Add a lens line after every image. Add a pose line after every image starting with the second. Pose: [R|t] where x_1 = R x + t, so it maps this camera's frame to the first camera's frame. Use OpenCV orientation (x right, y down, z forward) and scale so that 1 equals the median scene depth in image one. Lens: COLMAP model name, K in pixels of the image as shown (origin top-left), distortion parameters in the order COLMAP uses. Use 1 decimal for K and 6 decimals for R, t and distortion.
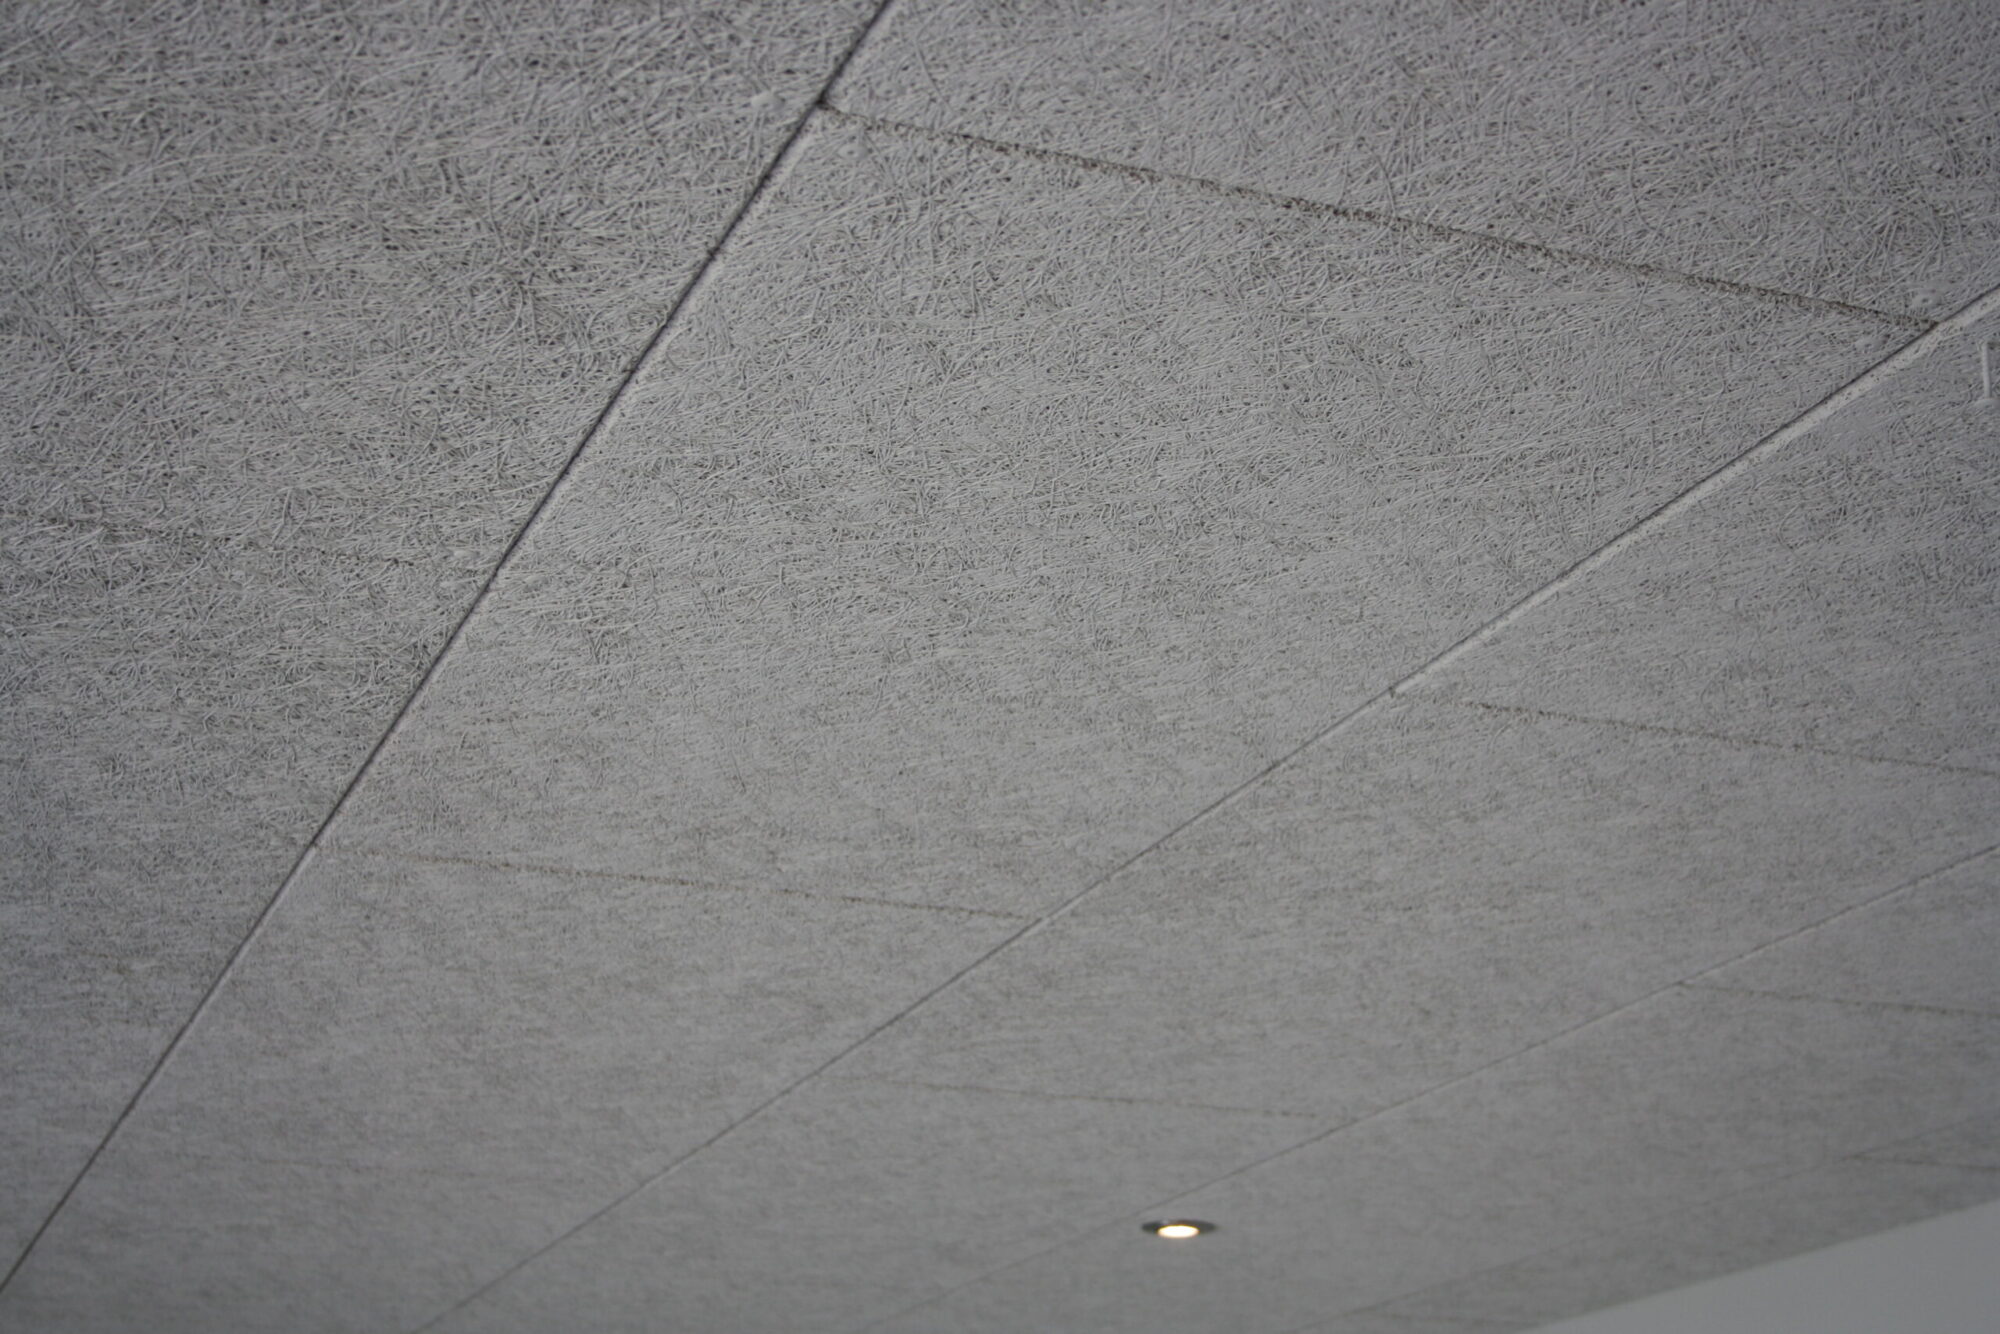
lens RADIAL K [[3256.9, 0, 994.5], [0, 3256.9, 668.6], [0, 0, 1]] dist [-0.012580, 0.000000]
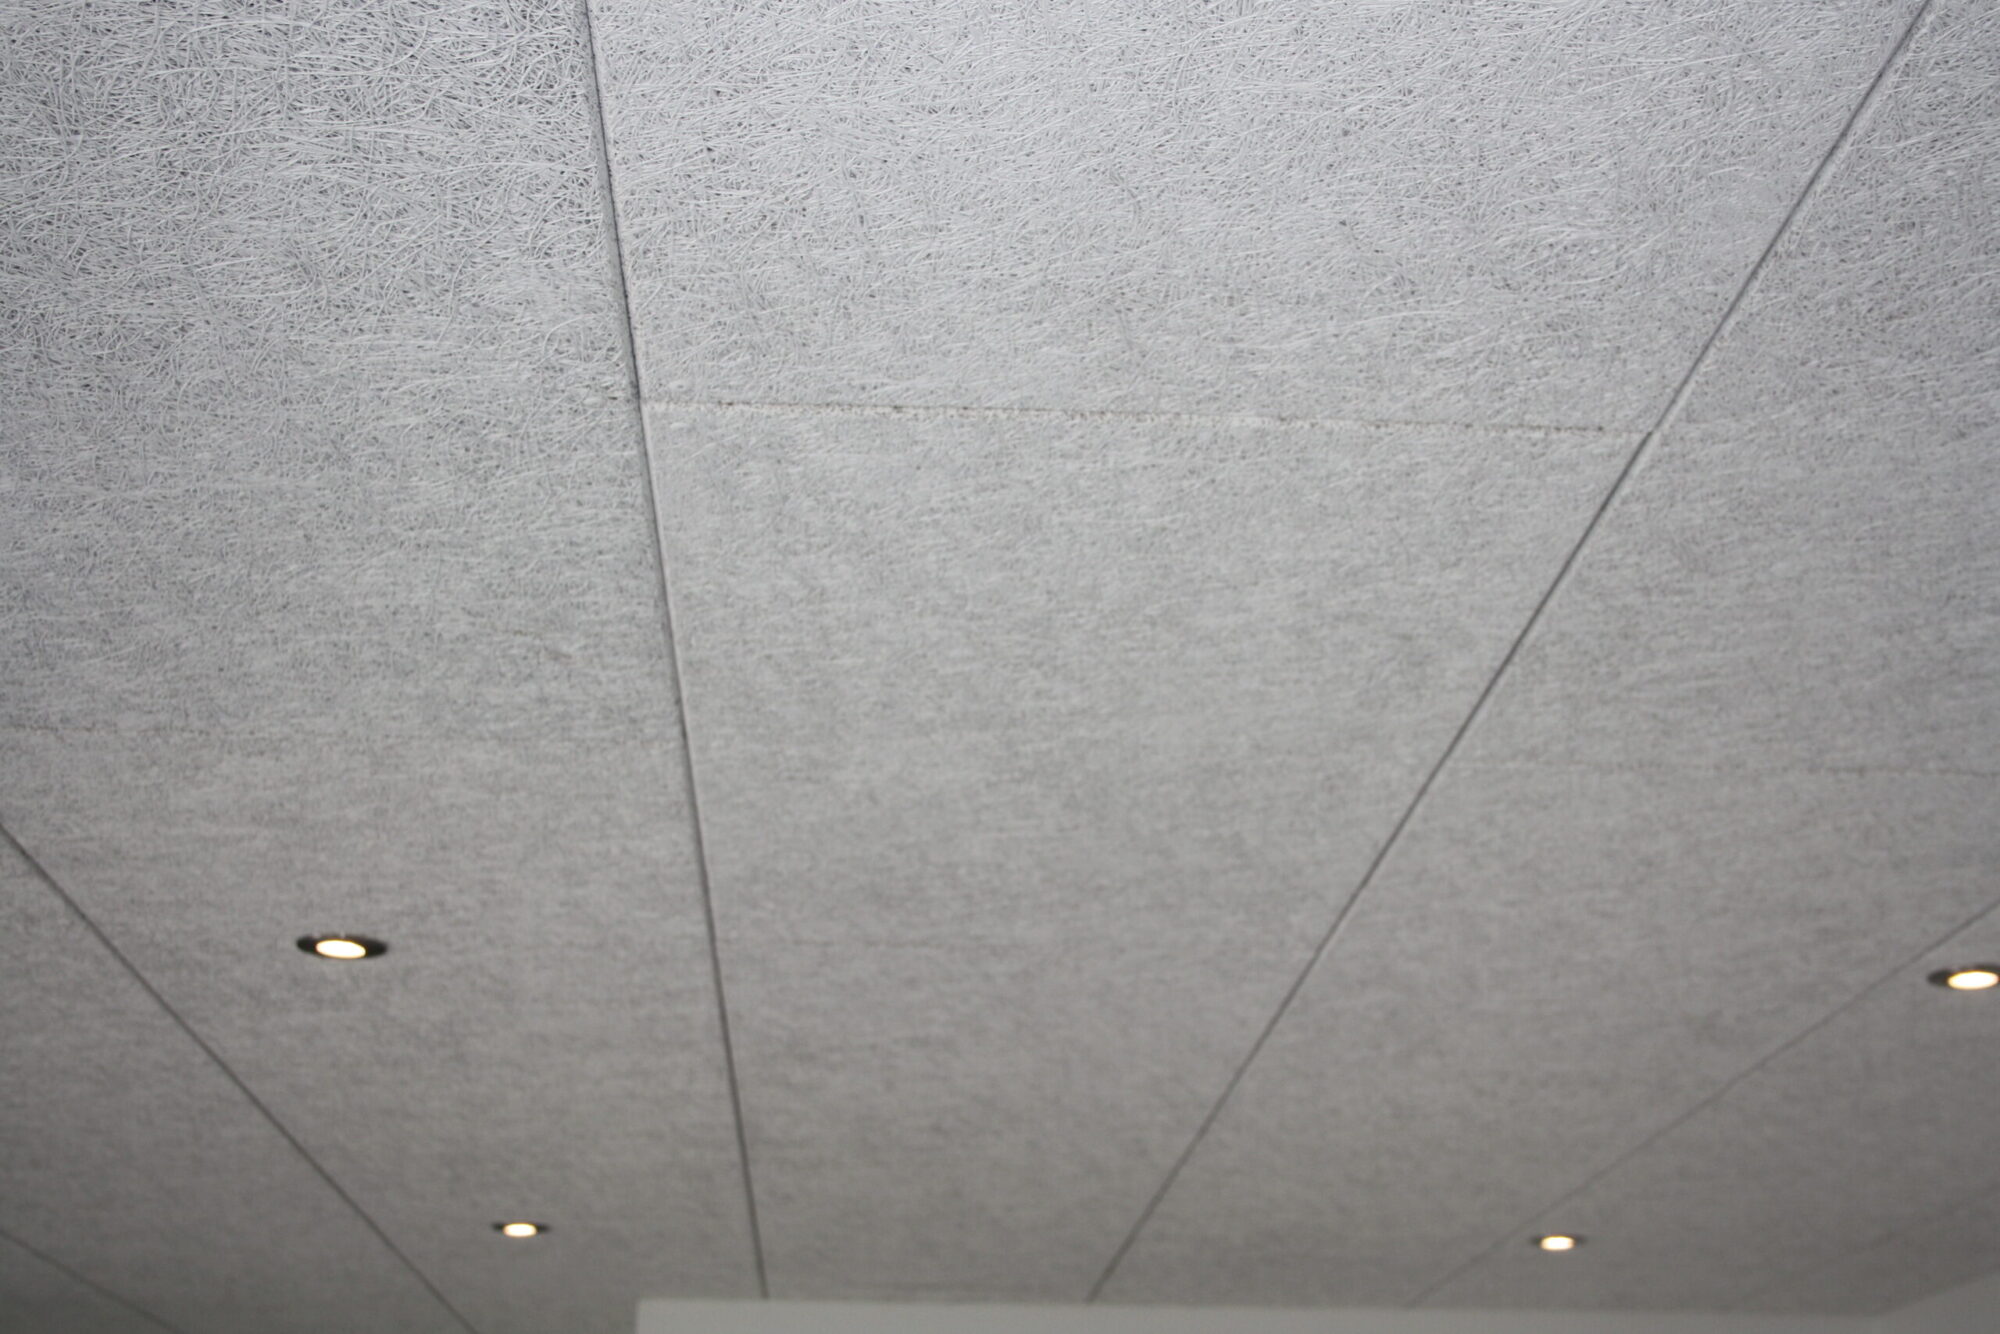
lens RADIAL K [[2819.1, 0, 1004.3], [0, 2819.1, 674.4], [0, 0, 1]] dist [-0.044606, 0.000000]
pose [[0.952545, -0.091789, -0.290229, 0.069759], [0.091147, 0.995713, -0.015759, 0.162330], [0.290431, -0.011443, 0.956827, 0.464293]]
